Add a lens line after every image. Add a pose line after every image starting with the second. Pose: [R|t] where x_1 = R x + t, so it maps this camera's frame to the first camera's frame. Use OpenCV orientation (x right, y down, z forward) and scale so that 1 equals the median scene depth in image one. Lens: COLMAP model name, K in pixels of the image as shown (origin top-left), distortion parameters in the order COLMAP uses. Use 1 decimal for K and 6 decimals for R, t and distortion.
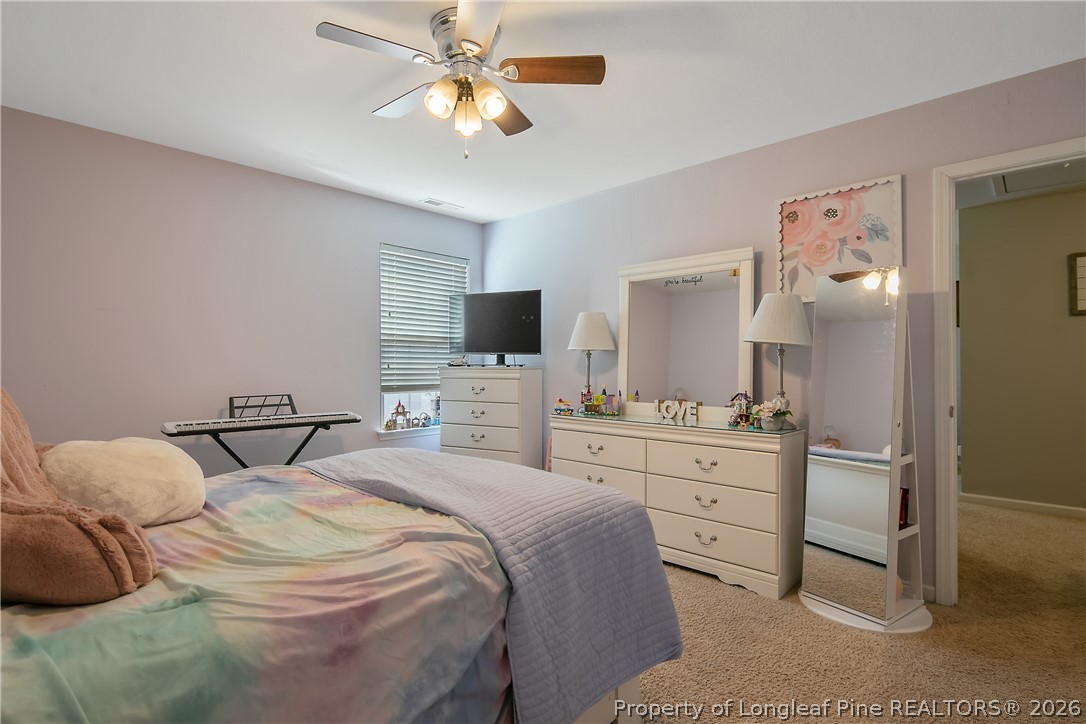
lens RADIAL K [[530.7, 0, 540.6], [0, 530.7, 366.3], [0, 0, 1]] dist [0.005469, -0.005137]
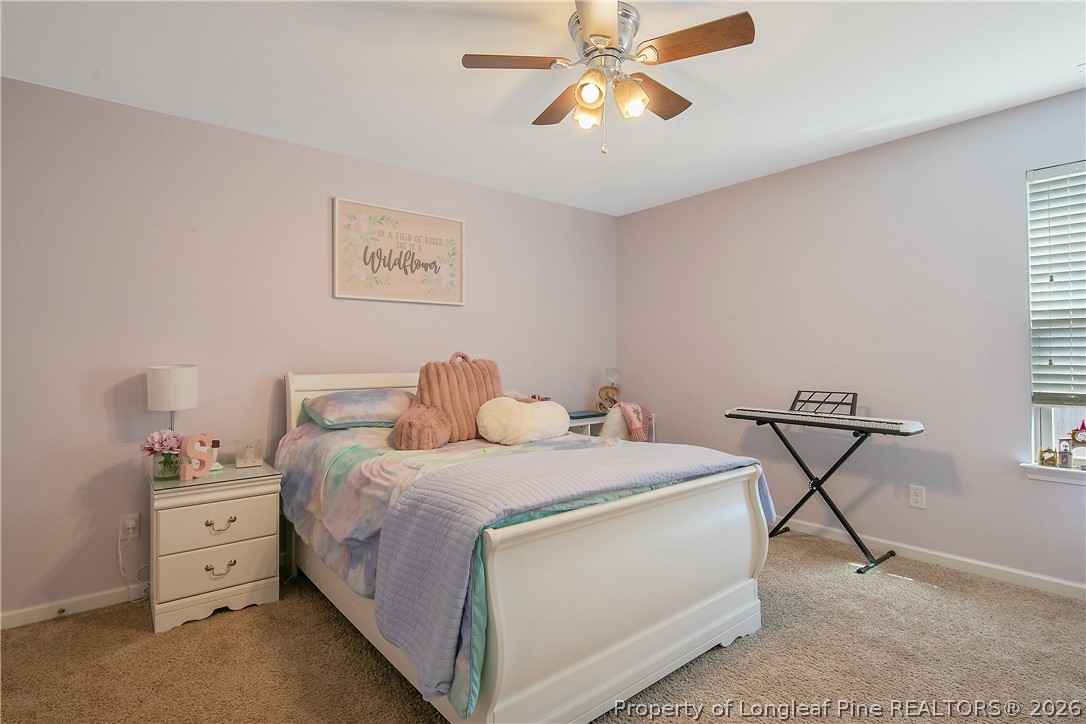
lens RADIAL K [[530.7, 0, 531.5], [0, 530.7, 354.0], [0, 0, 1]] dist [0.005469, -0.005137]
pose [[-0.135668, -0.010113, -0.990703, 0.390080], [-0.004655, 0.999943, -0.009570, -0.001557], [0.990743, 0.003313, -0.135707, 0.463773]]
